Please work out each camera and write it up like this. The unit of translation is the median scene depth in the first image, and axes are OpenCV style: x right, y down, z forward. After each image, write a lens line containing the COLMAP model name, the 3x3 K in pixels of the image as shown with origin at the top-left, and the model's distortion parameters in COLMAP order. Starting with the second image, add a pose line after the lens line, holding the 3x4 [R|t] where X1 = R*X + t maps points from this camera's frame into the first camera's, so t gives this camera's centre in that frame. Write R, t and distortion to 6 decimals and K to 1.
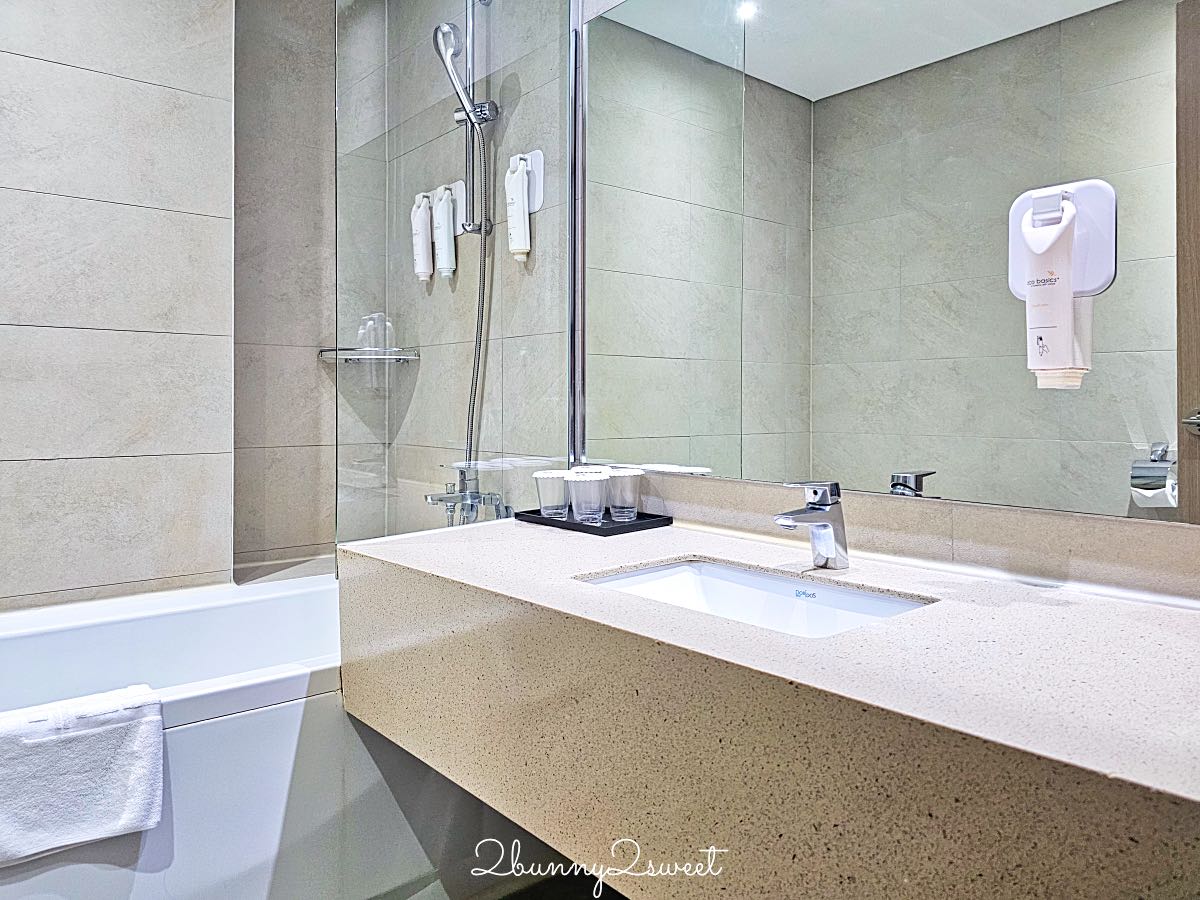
lens RADIAL K [[833.9, 0, 599.9], [0, 833.9, 429.4], [0, 0, 1]] dist [0.070561, -0.070133]
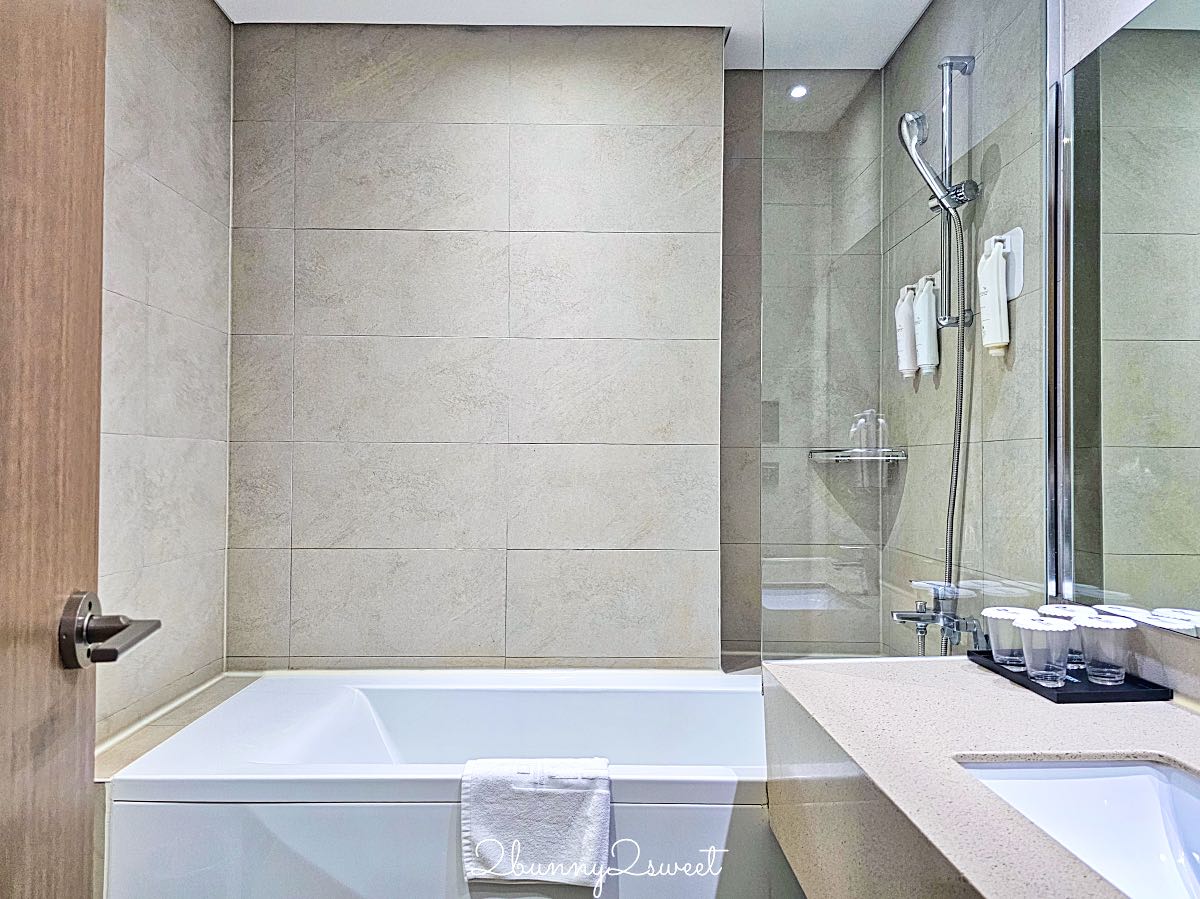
lens RADIAL K [[855.3, 0, 600.4], [0, 855.3, 473.9], [0, 0, 1]] dist [0.078430, -0.073087]
pose [[0.772636, 0.009727, -0.634775, 0.165531], [-0.022118, 0.999688, -0.011603, -0.062216], [0.634464, 0.023004, 0.772610, 0.049802]]
